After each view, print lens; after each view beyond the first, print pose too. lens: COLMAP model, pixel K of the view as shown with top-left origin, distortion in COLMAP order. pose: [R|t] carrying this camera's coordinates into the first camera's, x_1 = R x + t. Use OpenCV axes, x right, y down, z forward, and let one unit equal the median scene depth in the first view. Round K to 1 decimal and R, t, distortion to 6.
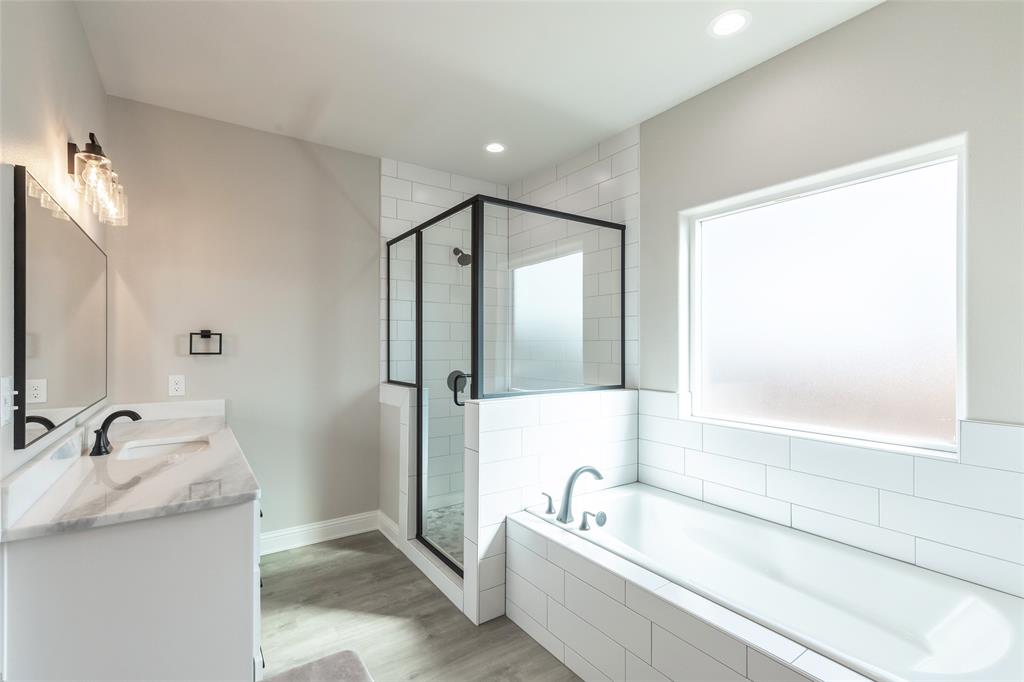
lens RADIAL K [[463.6, 0, 508.1], [0, 463.6, 344.1], [0, 0, 1]] dist [0.013855, 0.000266]
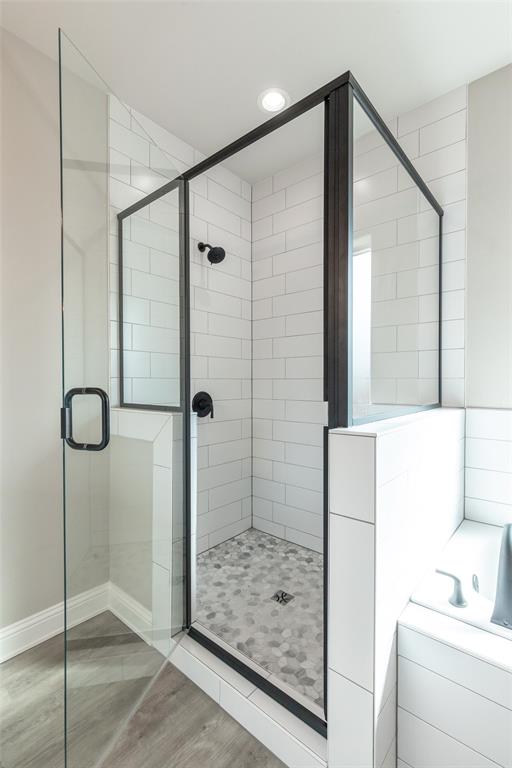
lens RADIAL K [[347.7, 0, 260.4], [0, 347.7, 384.3], [0, 0, 1]] dist [0.013855, 0.000266]
pose [[0.962270, -0.000479, 0.272095, -0.226670], [-0.003402, 0.999899, 0.013790, 0.045472], [-0.272074, -0.014195, 0.962172, 0.472472]]
